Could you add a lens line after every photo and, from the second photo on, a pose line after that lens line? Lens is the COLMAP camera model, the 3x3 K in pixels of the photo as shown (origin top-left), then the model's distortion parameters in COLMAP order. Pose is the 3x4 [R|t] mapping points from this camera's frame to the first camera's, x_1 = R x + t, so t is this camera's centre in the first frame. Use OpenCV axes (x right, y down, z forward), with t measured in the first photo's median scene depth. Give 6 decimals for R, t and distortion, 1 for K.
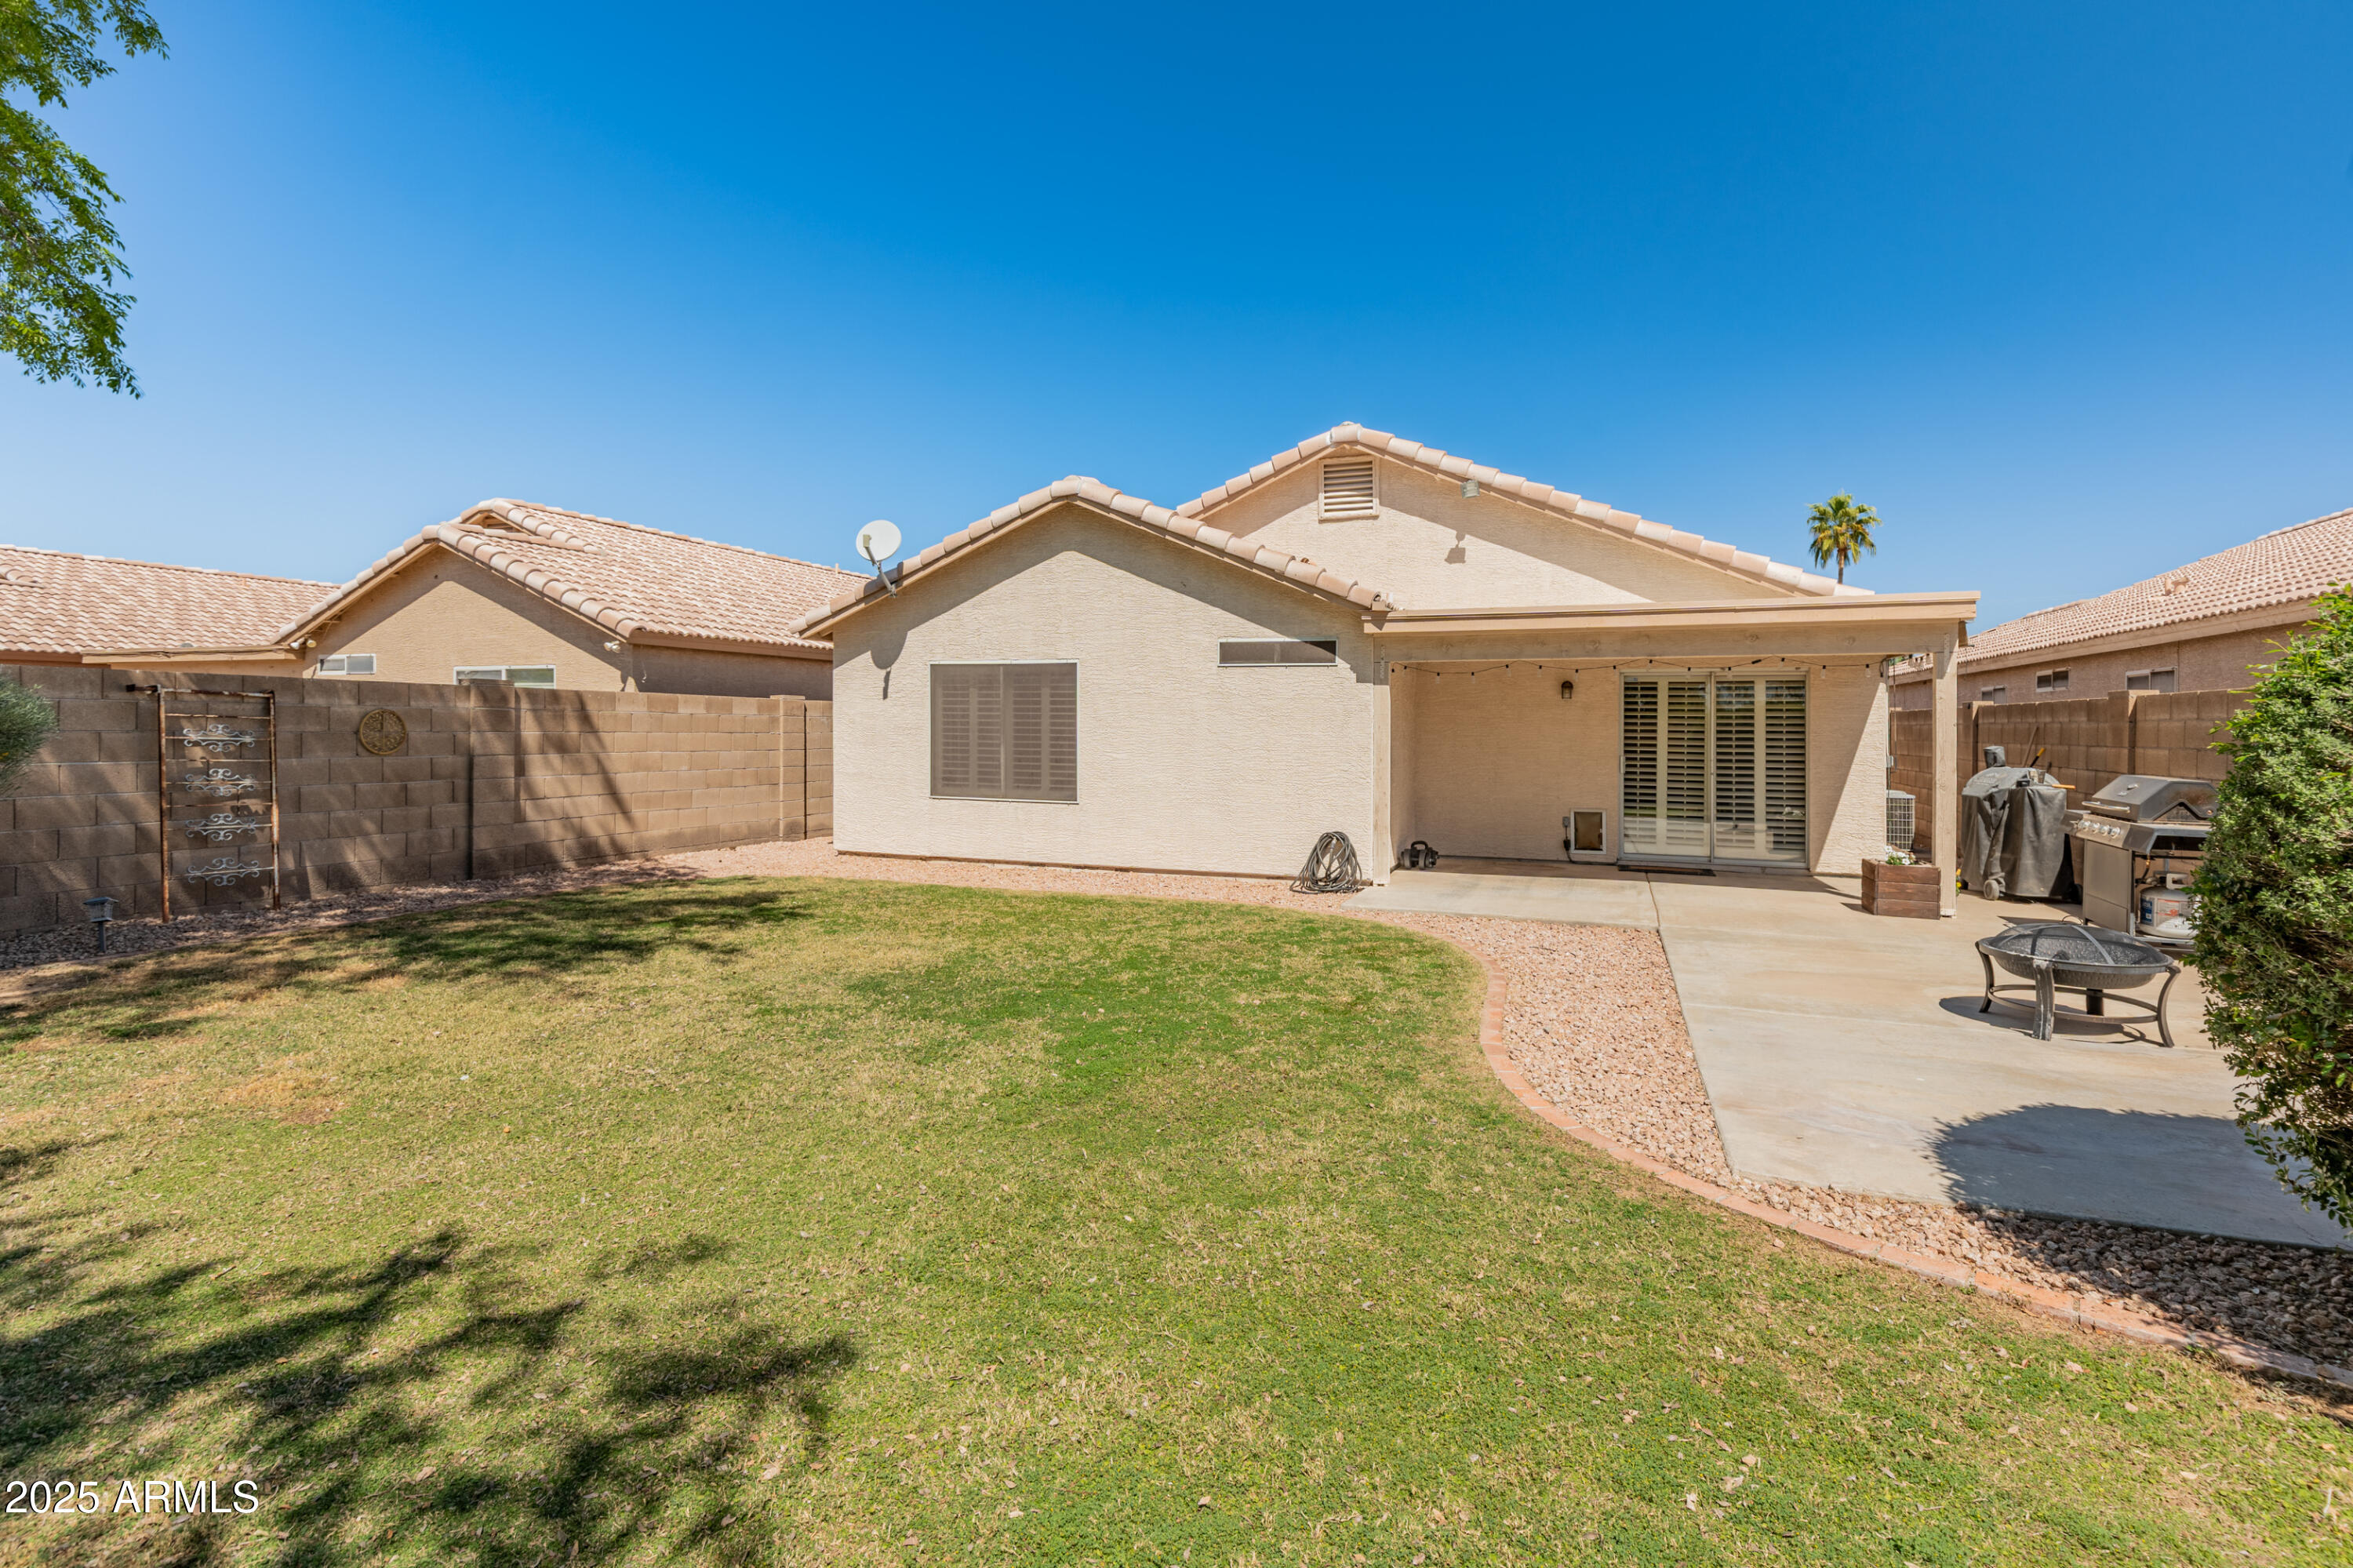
lens RADIAL K [[1103.4, 0, 1198.4], [0, 1103.4, 730.7], [0, 0, 1]] dist [0.013943, -0.001036]
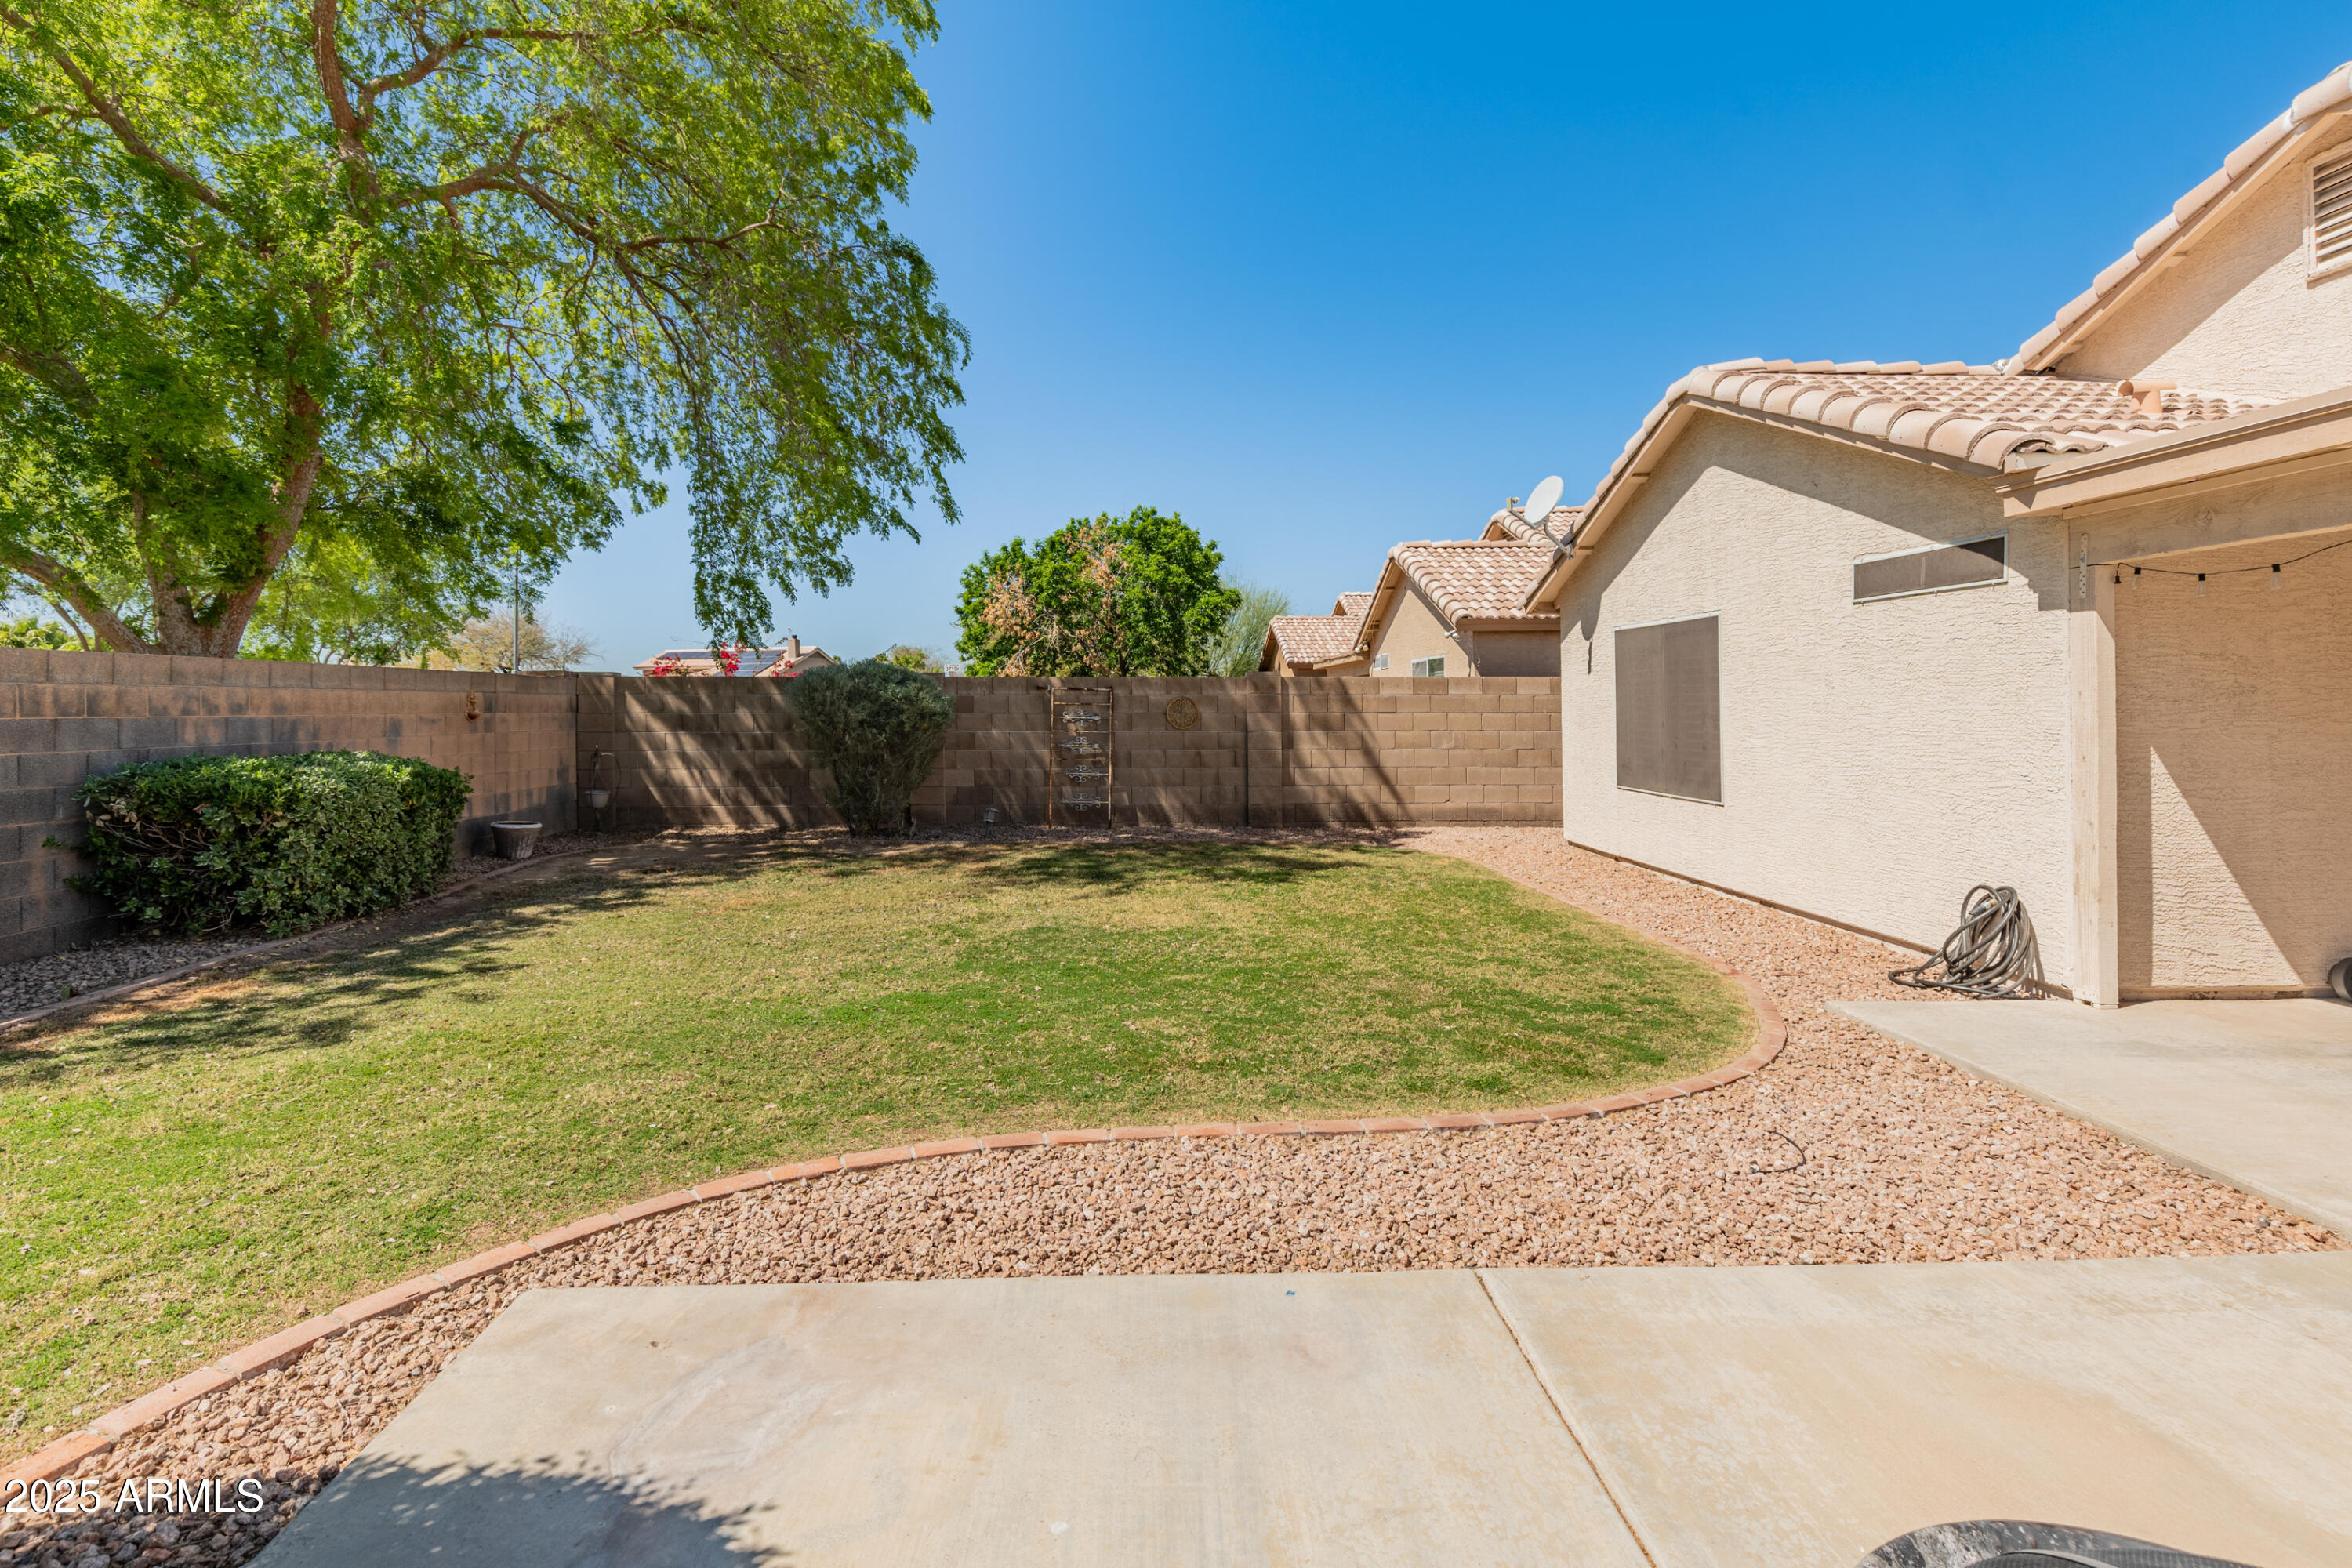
lens RADIAL K [[1102.9, 0, 1157.9], [0, 1102.9, 706.8], [0, 0, 1]] dist [0.013943, -0.001036]
pose [[0.363271, -0.011437, -0.931613, 0.459025], [0.005497, 0.999934, -0.010132, 0.005473], [0.931667, -0.001440, 0.363310, 0.386453]]
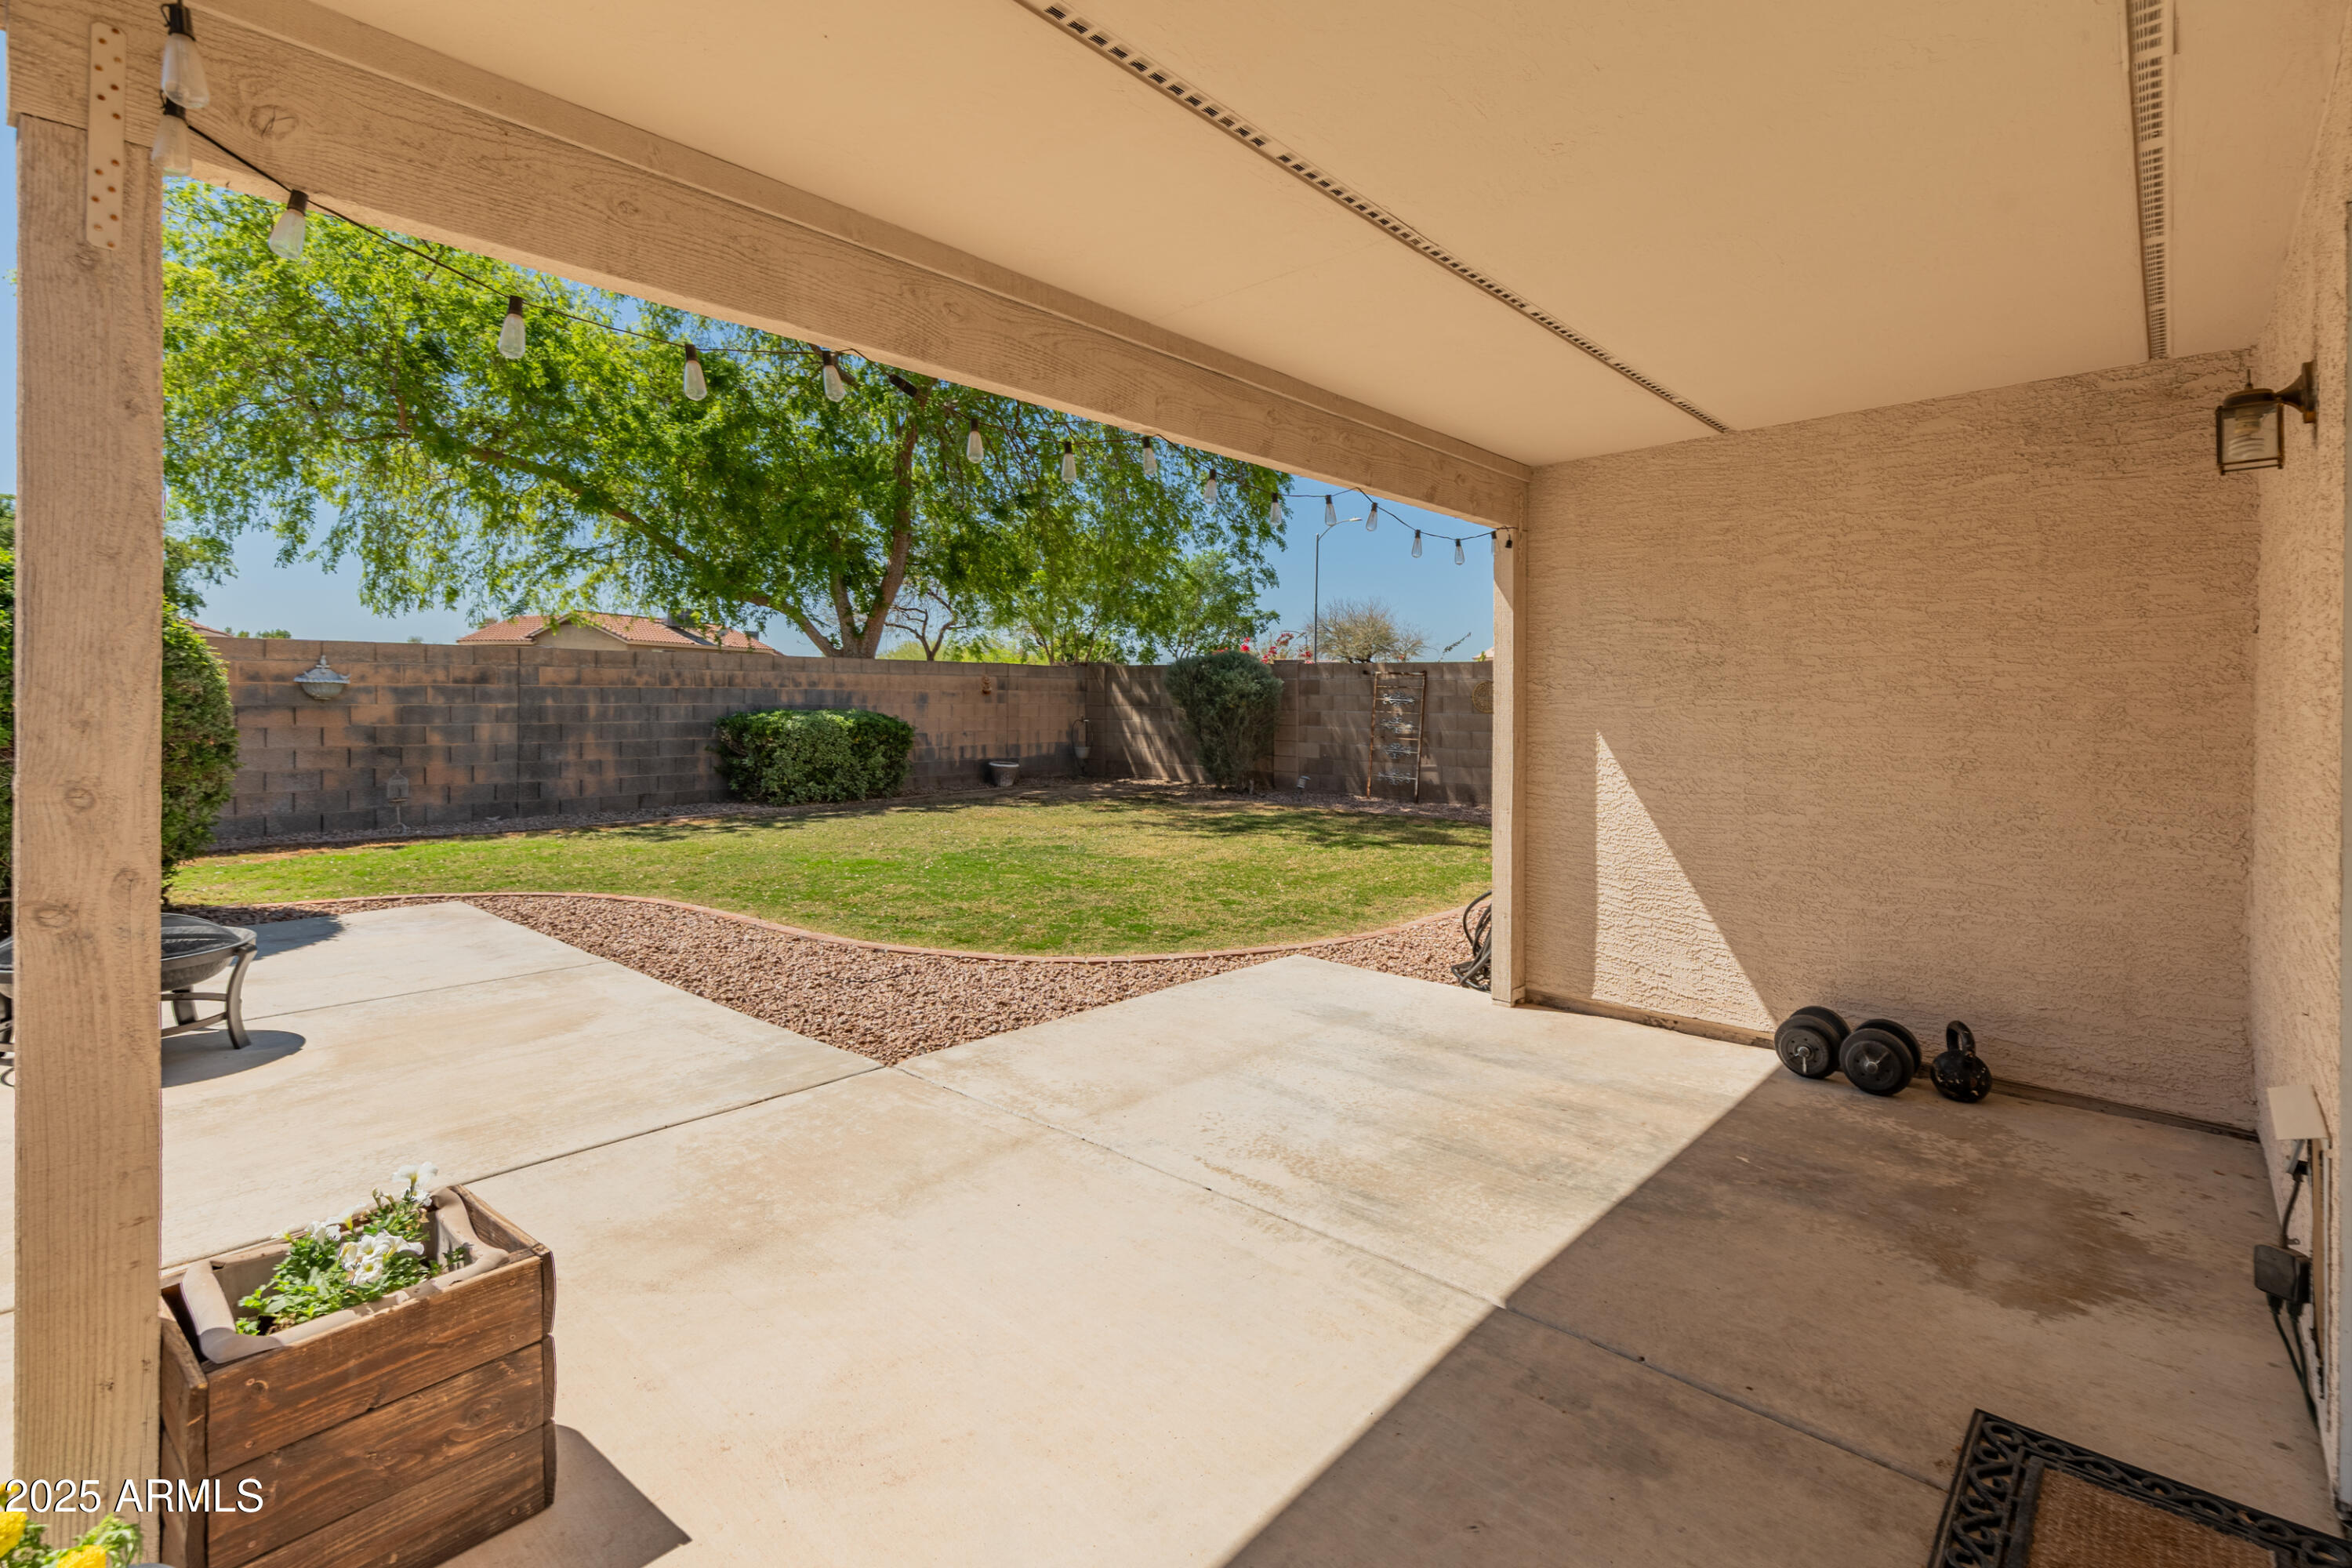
lens RADIAL K [[1102.9, 0, 1182.0], [0, 1102.9, 703.8], [0, 0, 1]] dist [0.013943, -0.001036]
pose [[-0.368339, -0.005564, -0.929675, 0.616948], [-0.013725, 0.999906, -0.000547, 0.013890], [0.929590, 0.012558, -0.368380, 0.978976]]
